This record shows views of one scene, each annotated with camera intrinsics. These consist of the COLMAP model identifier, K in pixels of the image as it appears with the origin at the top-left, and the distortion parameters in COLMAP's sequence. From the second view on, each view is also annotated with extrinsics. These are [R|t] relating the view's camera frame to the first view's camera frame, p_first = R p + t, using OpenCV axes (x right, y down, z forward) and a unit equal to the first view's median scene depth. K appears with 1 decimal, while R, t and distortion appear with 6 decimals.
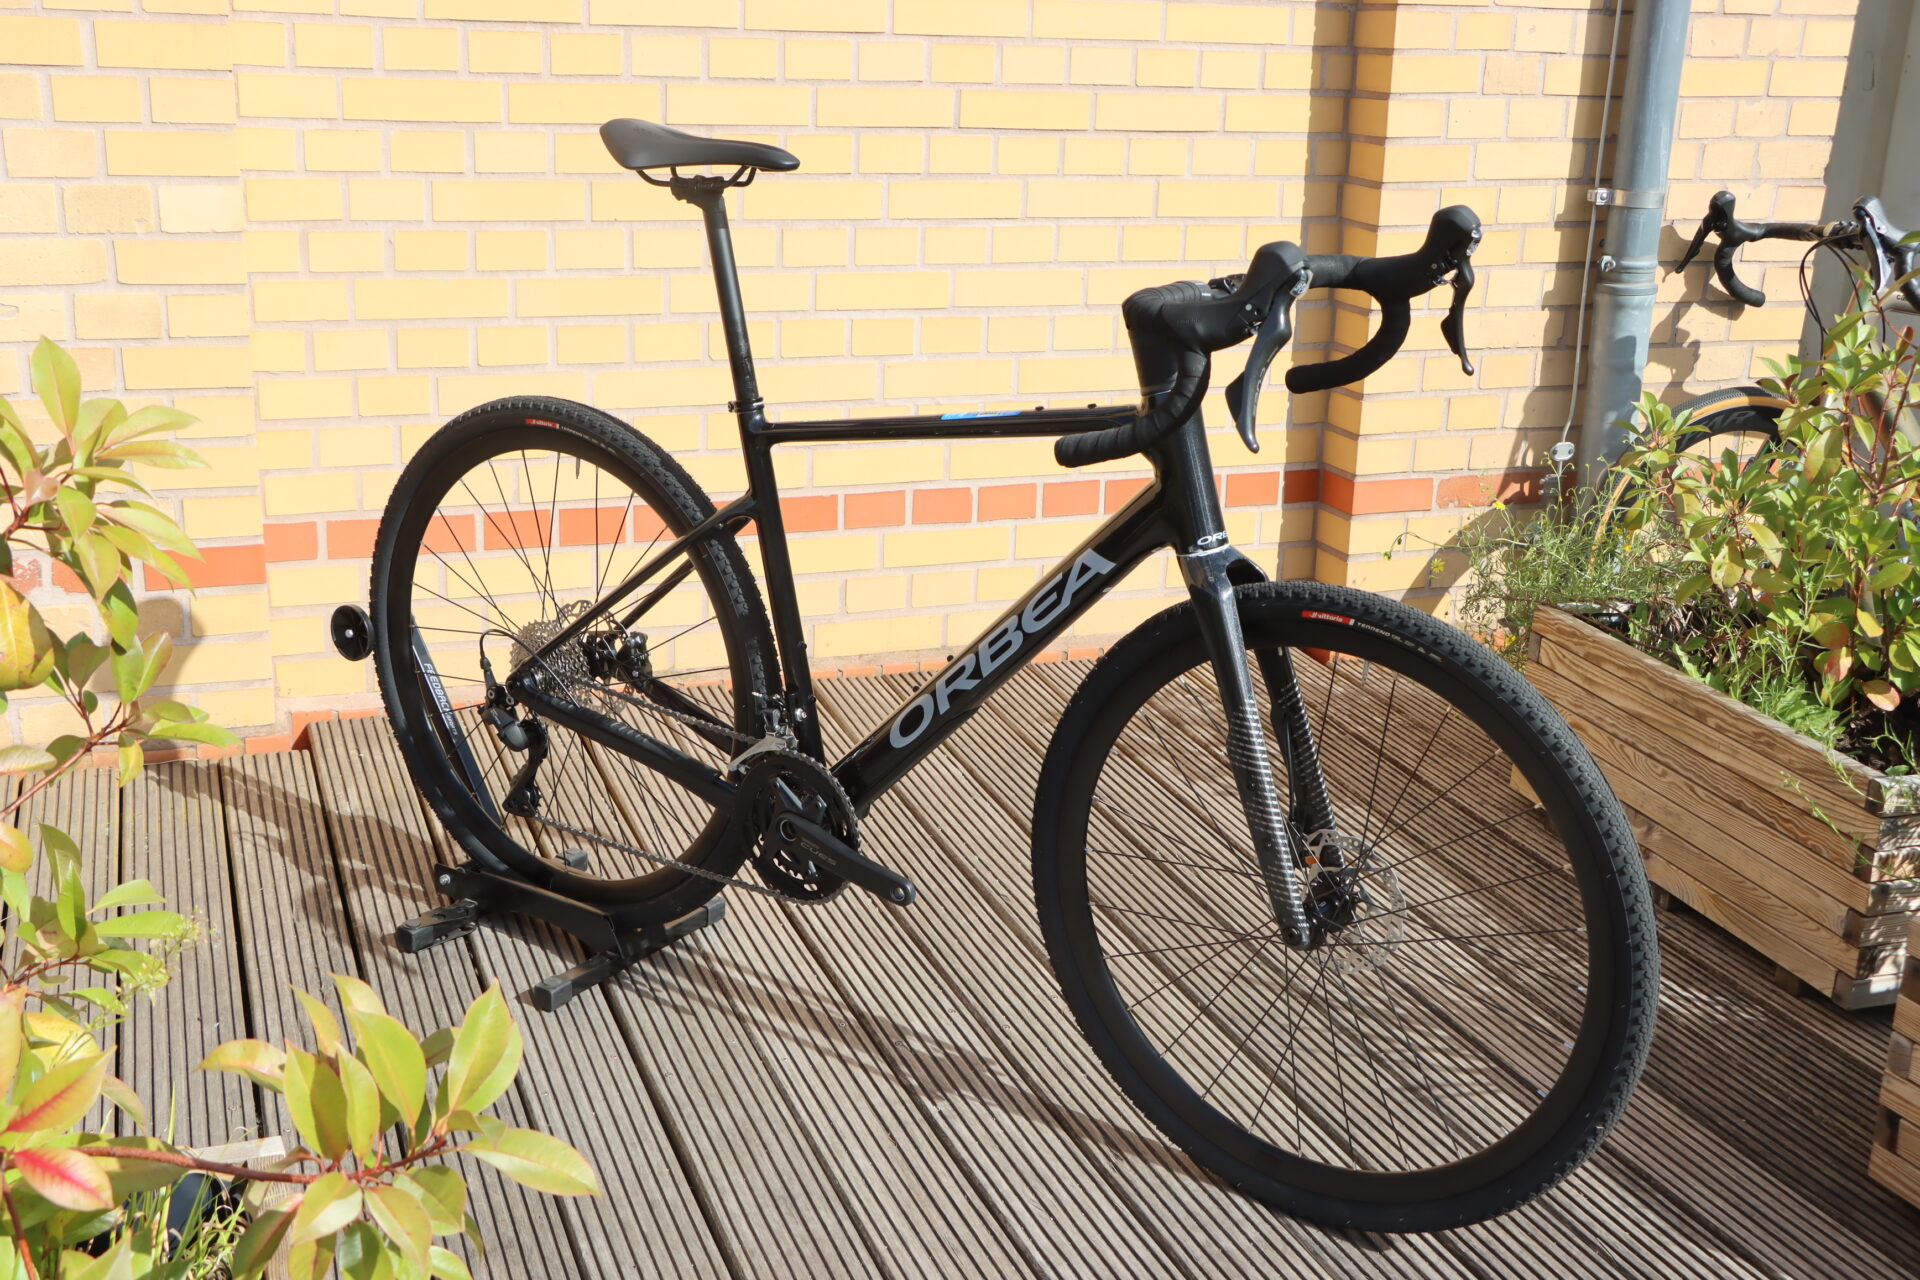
lens RADIAL K [[2165.9, 0, 958.6], [0, 2165.9, 667.1], [0, 0, 1]] dist [-0.081386, 0.357395]
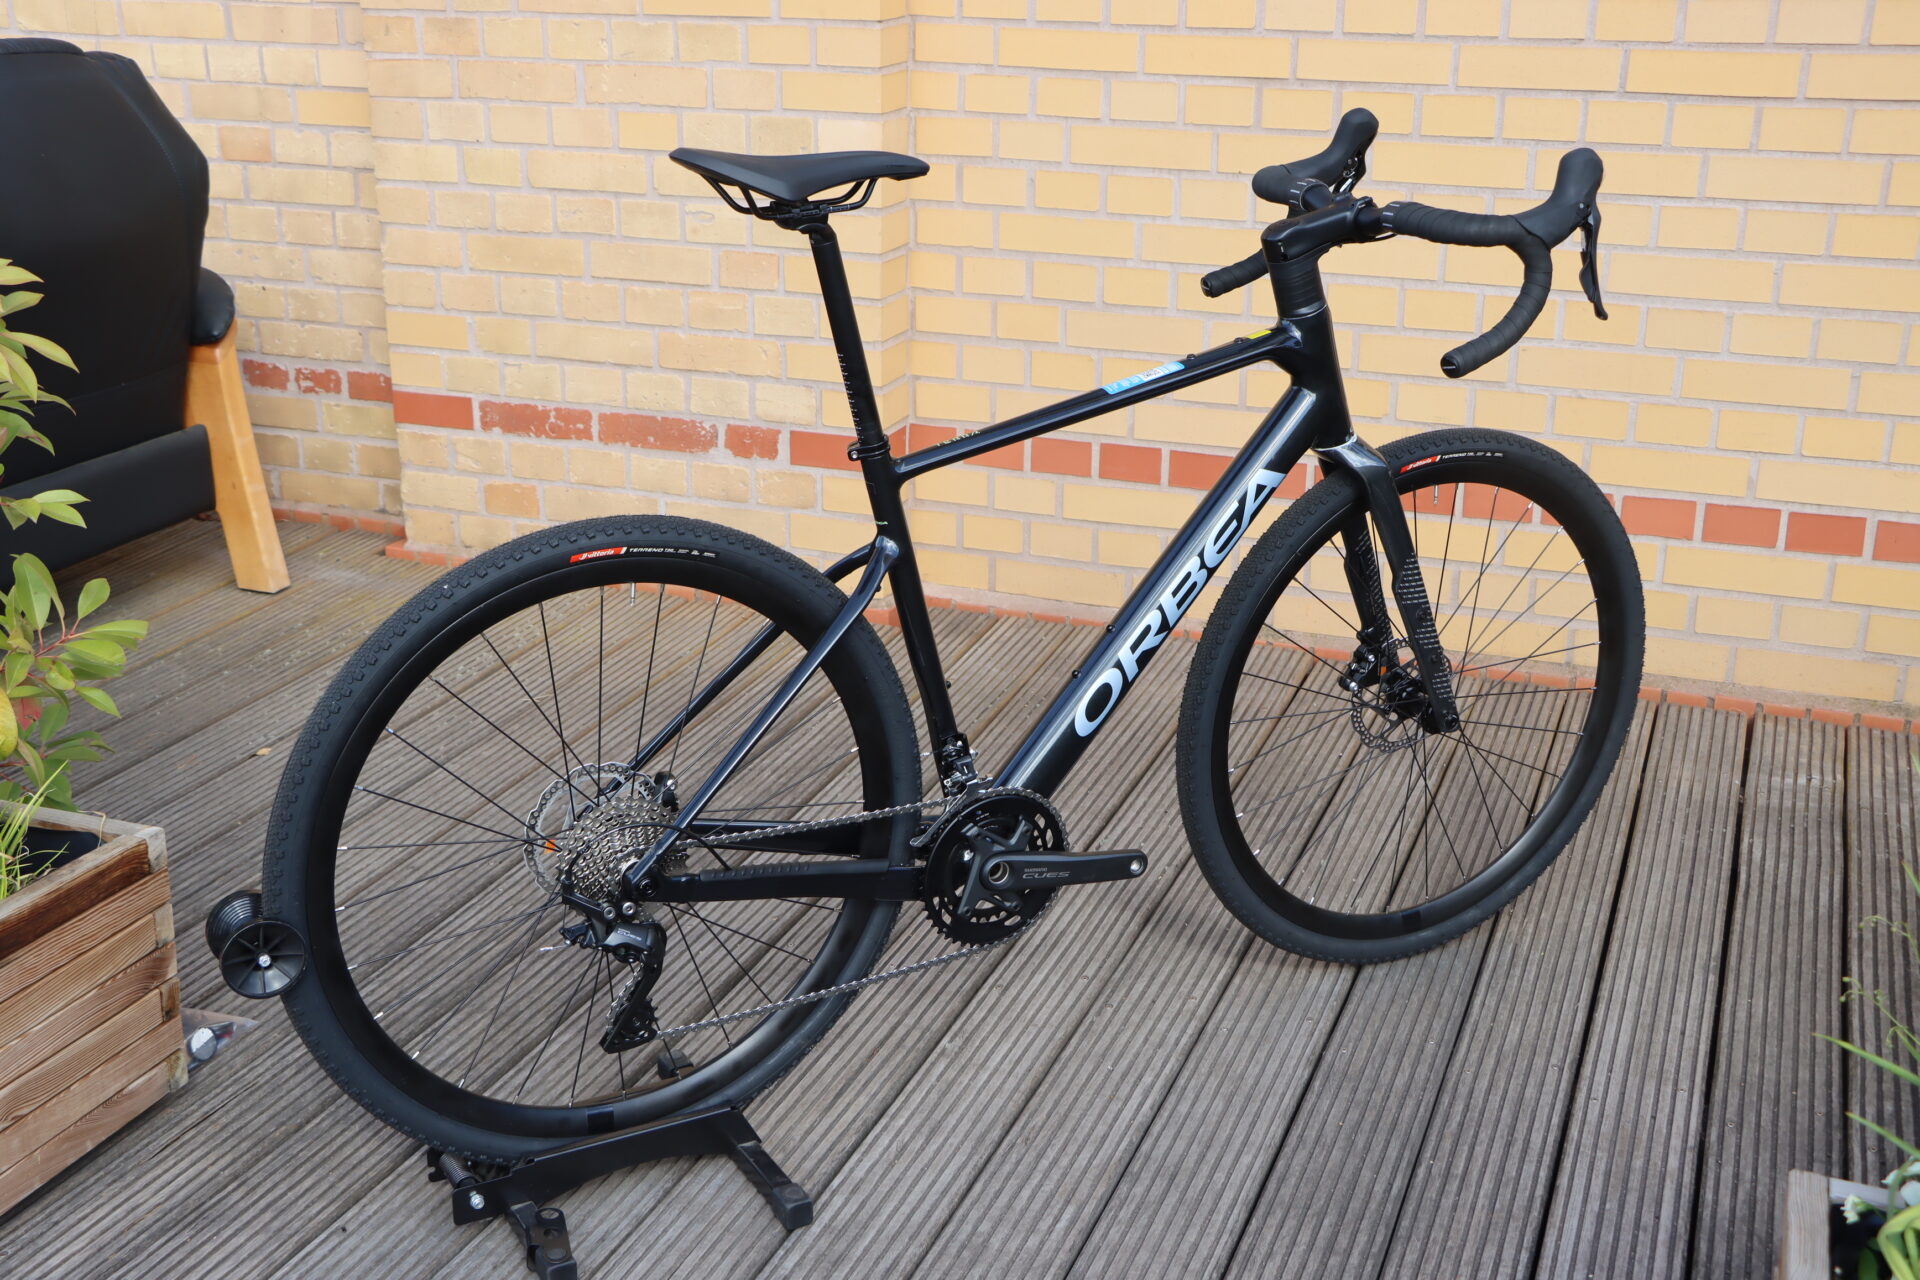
lens RADIAL K [[2180.6, 0, 960.0], [0, 2180.6, 640.0], [0, 0, 1]] dist [-0.067753, 0.328816]
pose [[0.749720, 0.188046, -0.634475, 0.449363], [-0.188700, 0.979719, 0.067394, -0.038676], [0.634281, 0.069199, 0.770000, 0.156633]]
